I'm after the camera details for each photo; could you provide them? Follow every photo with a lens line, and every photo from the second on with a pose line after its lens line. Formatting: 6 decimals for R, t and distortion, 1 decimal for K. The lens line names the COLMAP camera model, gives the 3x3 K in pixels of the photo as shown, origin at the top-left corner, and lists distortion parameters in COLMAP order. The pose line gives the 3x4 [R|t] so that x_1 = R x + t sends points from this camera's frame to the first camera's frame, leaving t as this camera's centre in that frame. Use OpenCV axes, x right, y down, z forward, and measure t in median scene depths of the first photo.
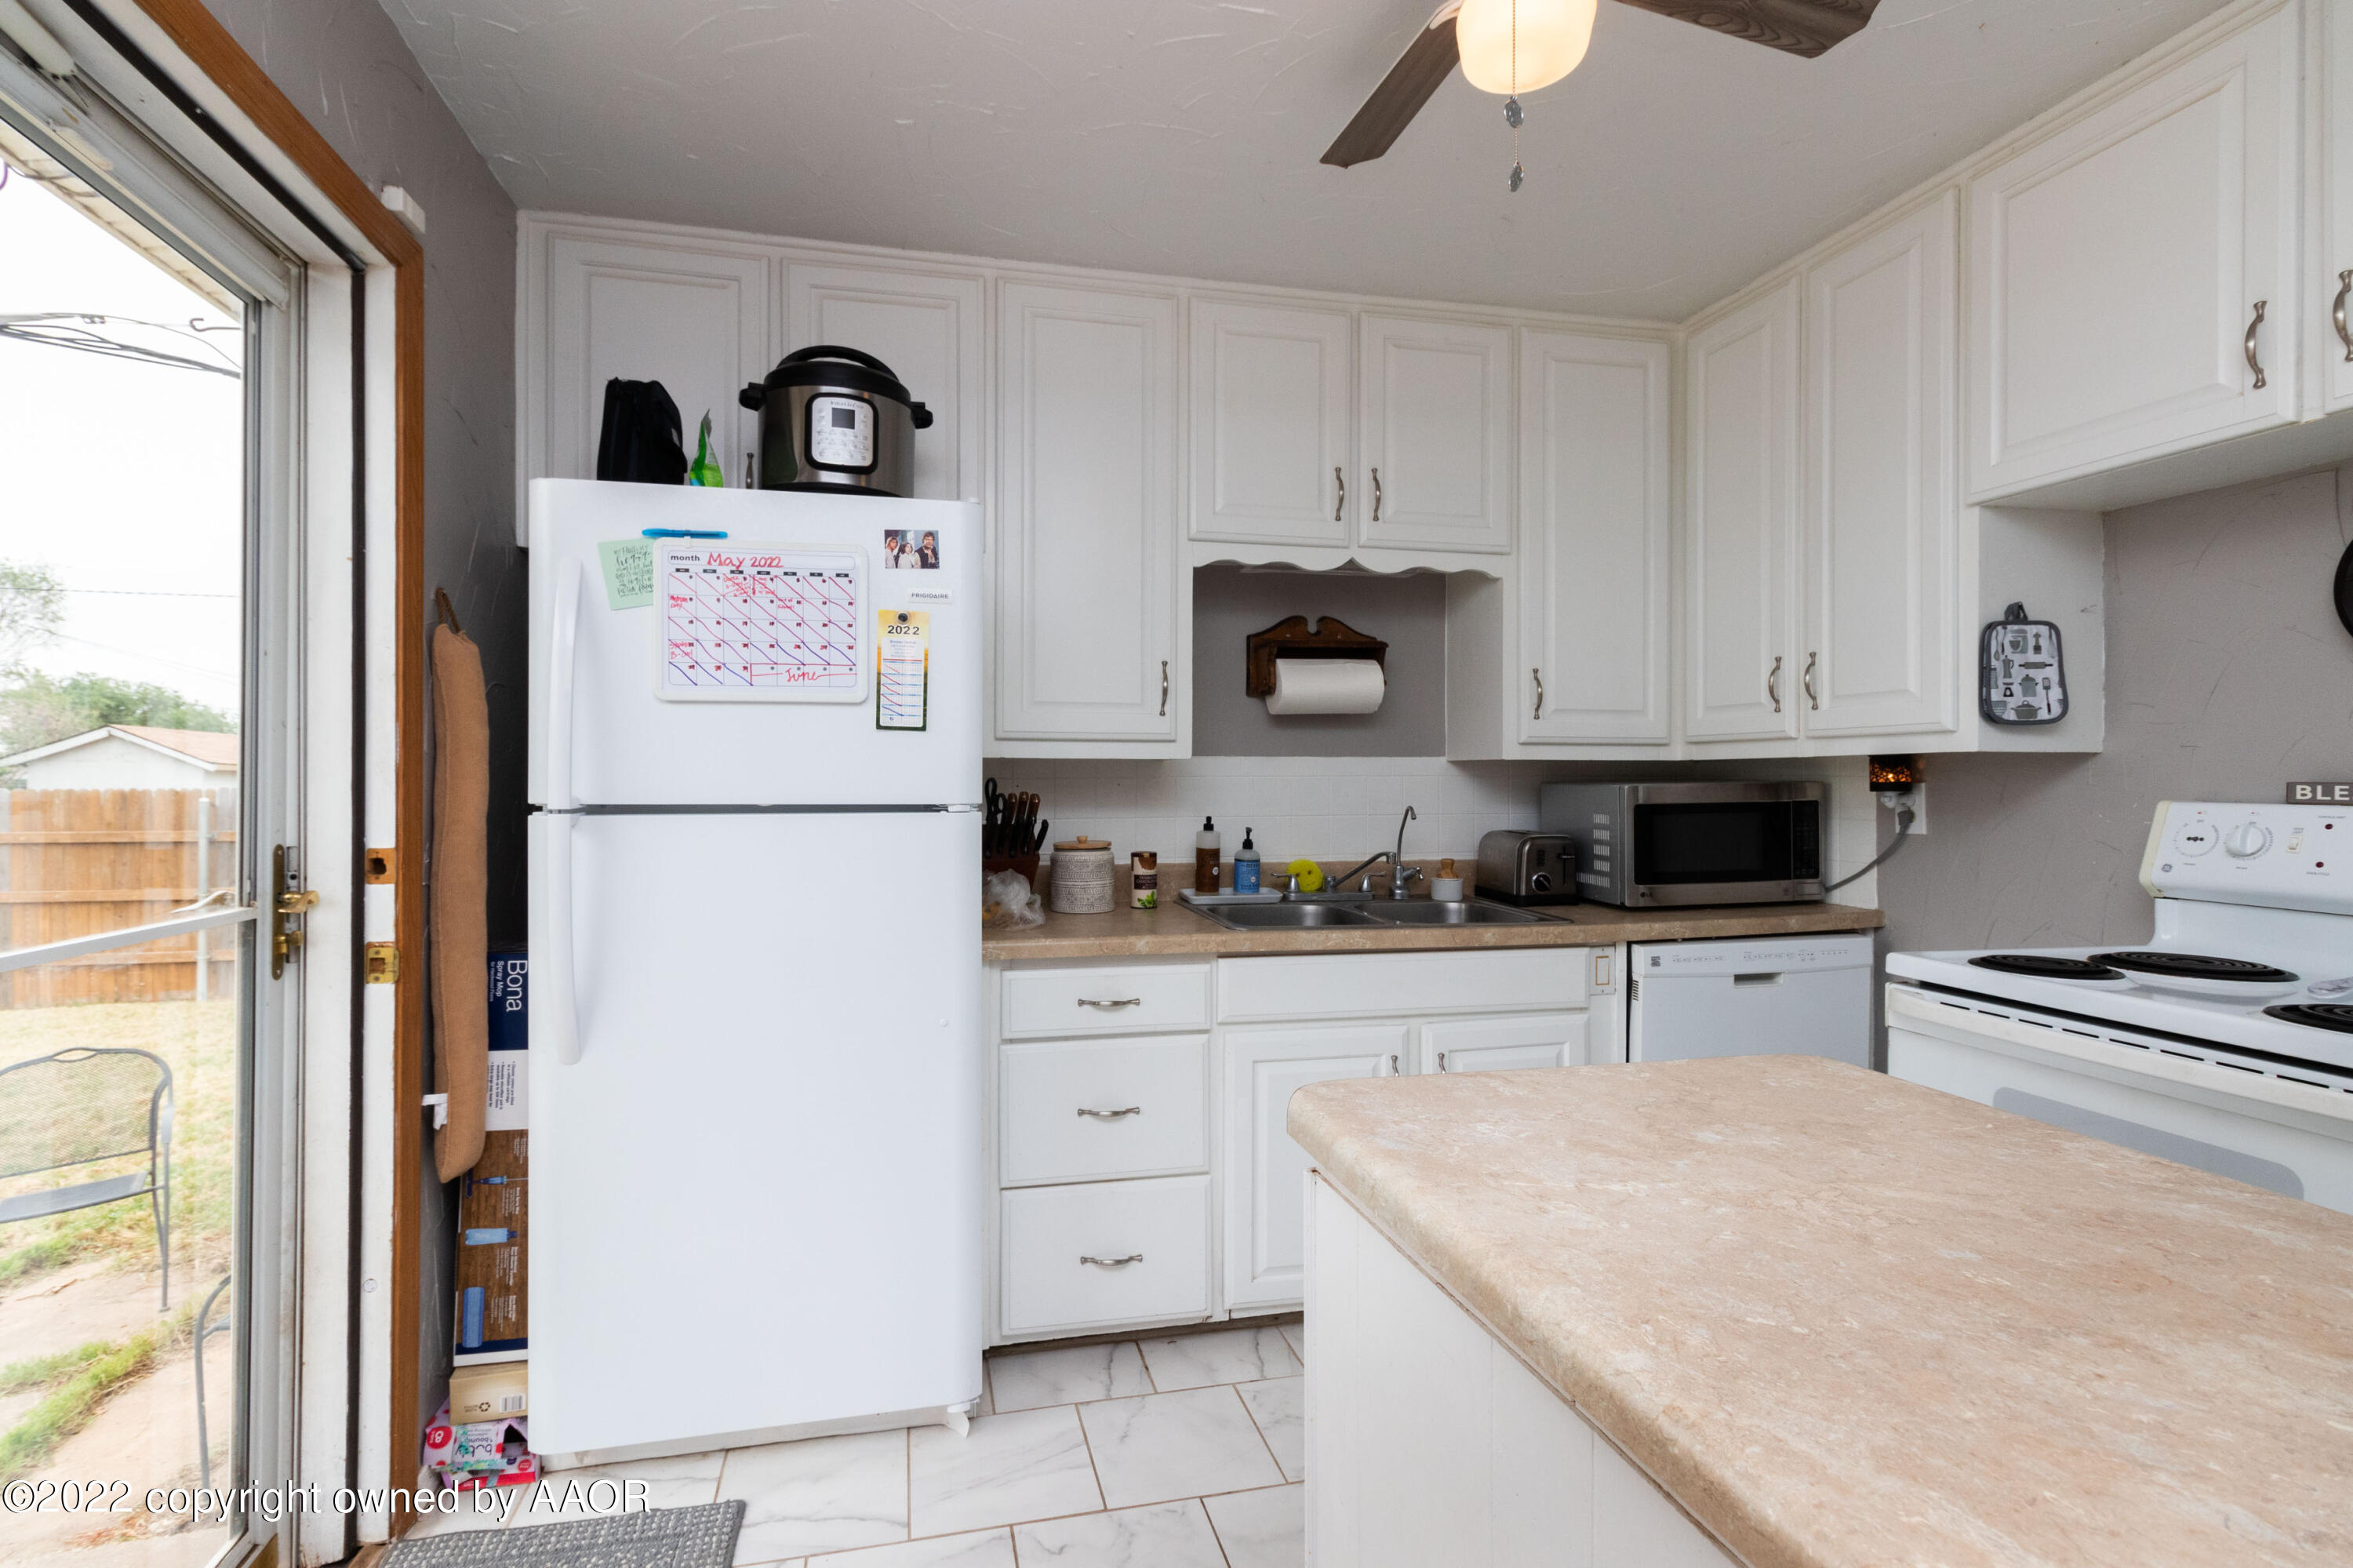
lens RADIAL K [[1148.0, 0, 1176.5], [0, 1148.0, 784.0], [0, 0, 1]] dist [0.002080, 0.000185]
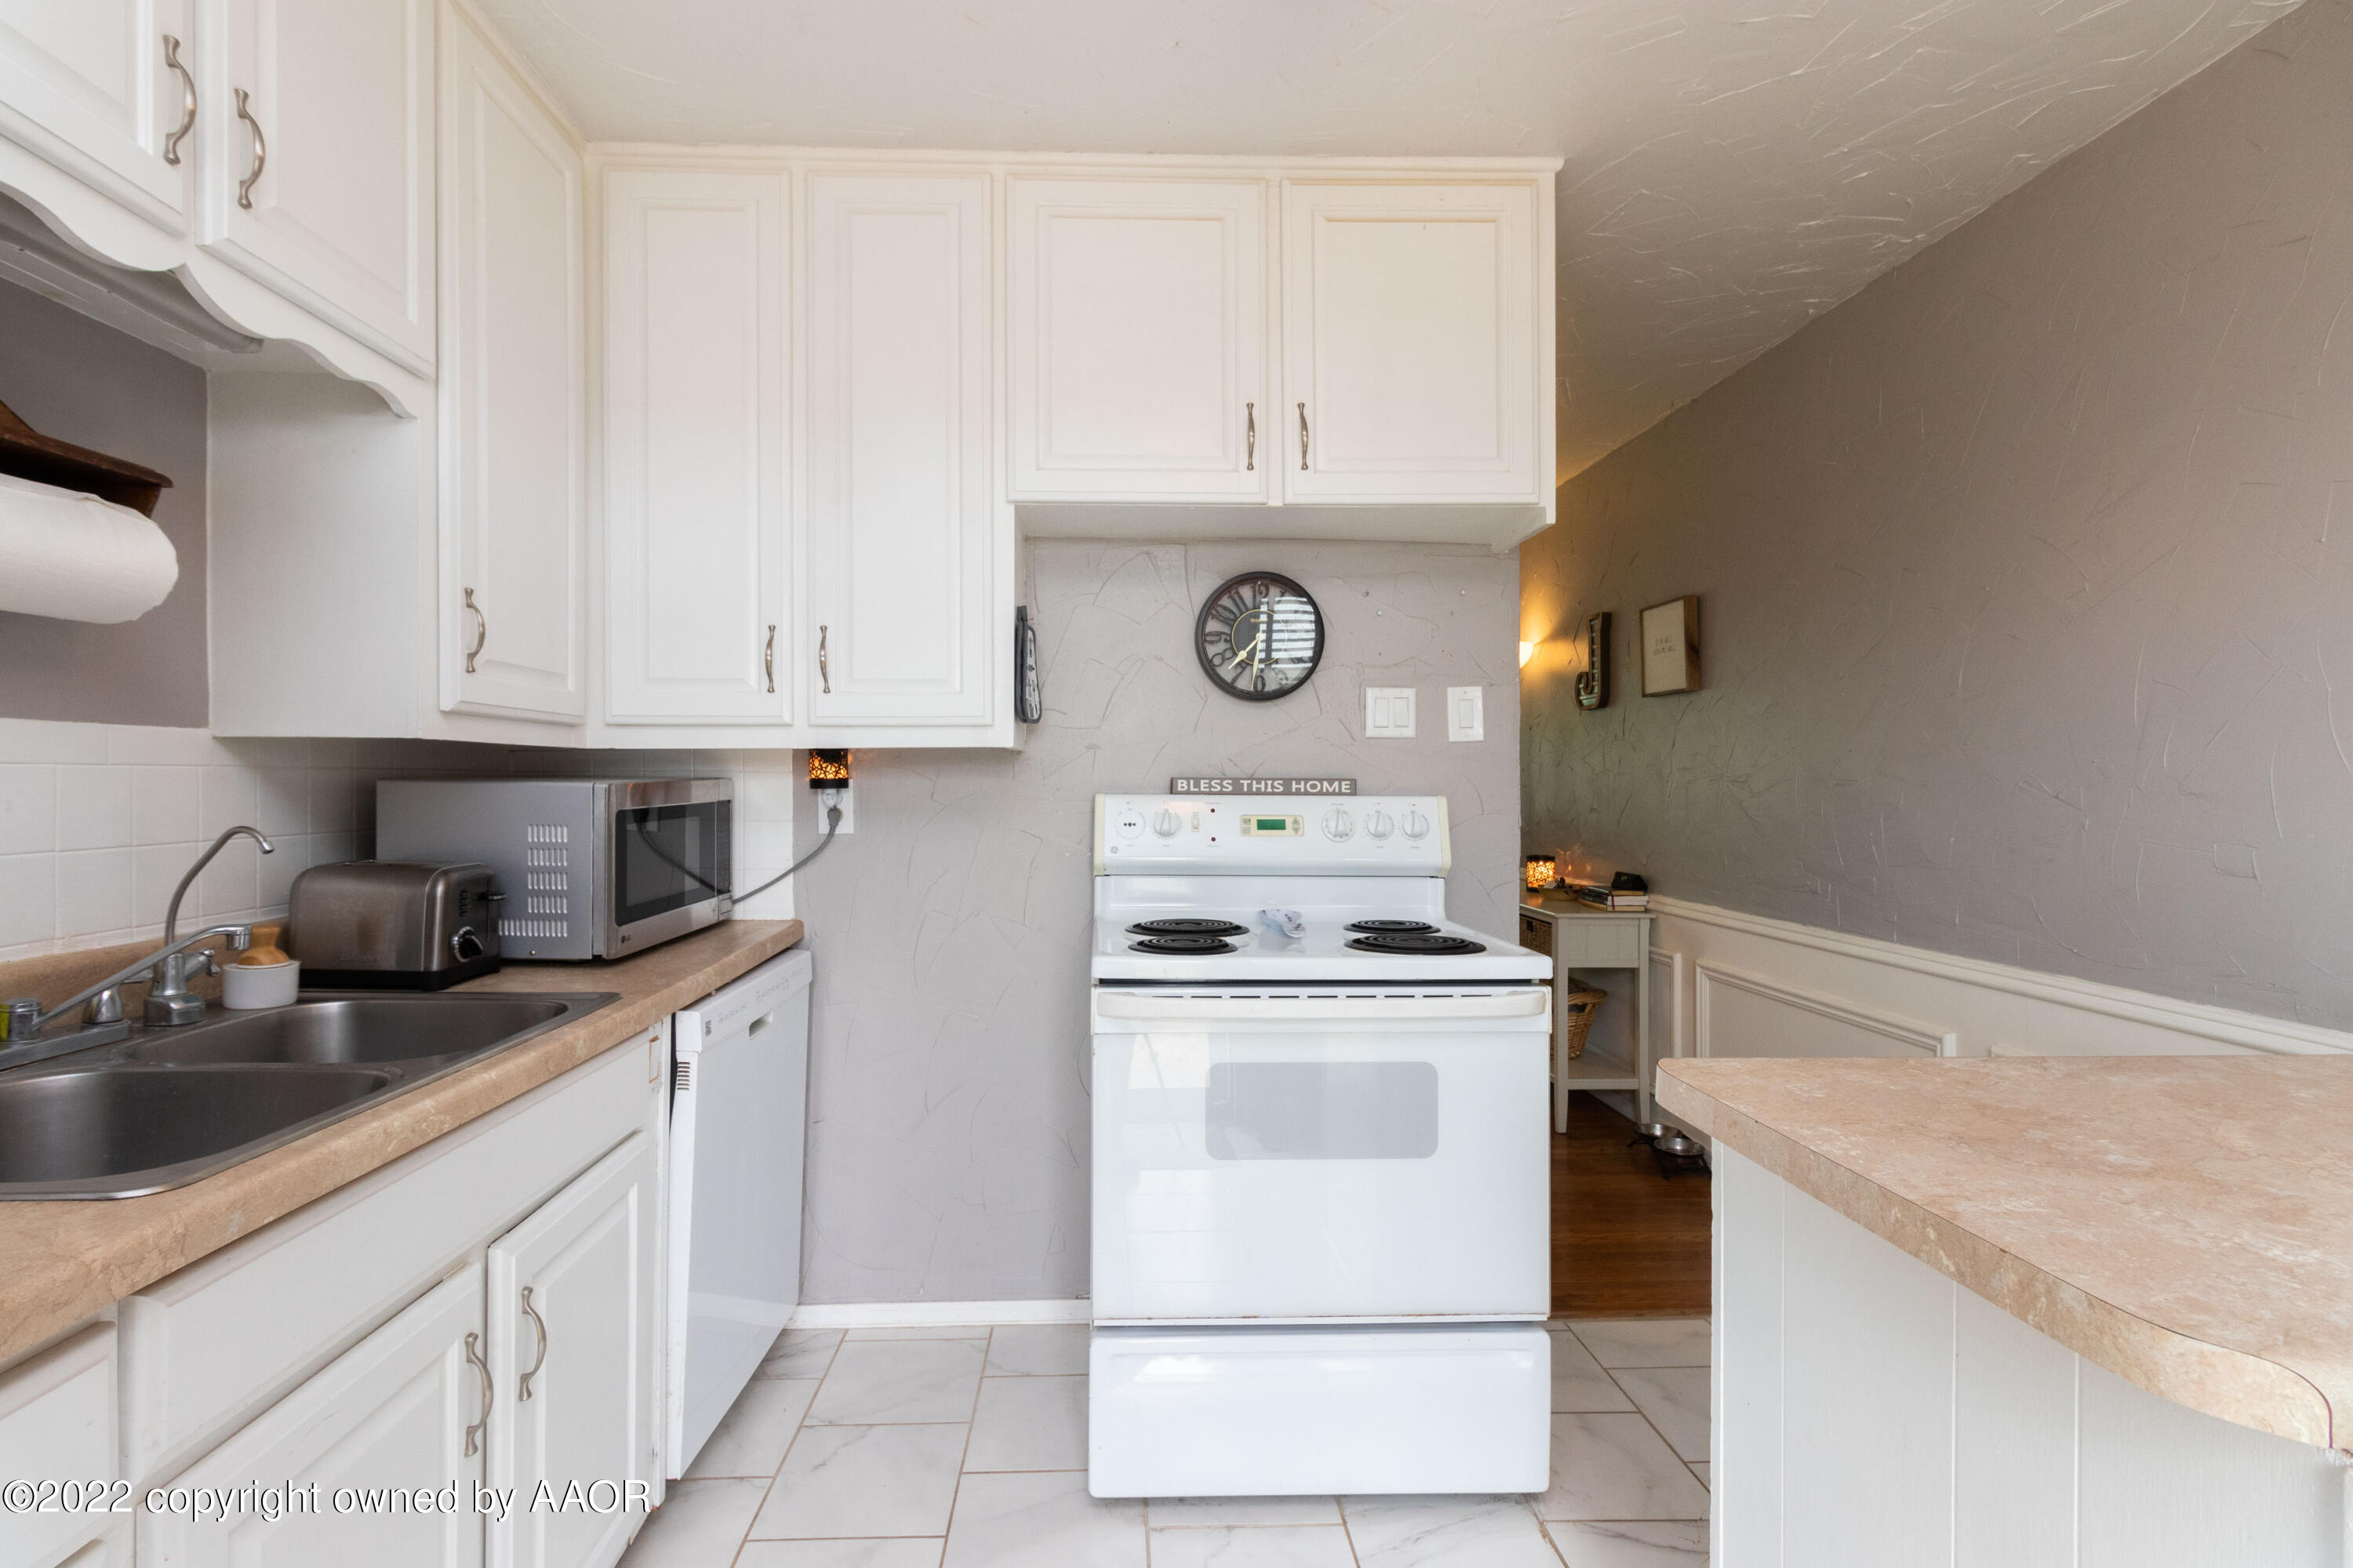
lens RADIAL K [[1111.8, 0, 1176.5], [0, 1111.8, 784.0], [0, 0, 1]] dist [0.002008, -0.000222]
pose [[0.193080, -0.004138, 0.981174, -0.195972], [0.004087, 0.999986, 0.003413, 0.000928], [-0.981175, 0.003351, 0.193094, 0.559434]]
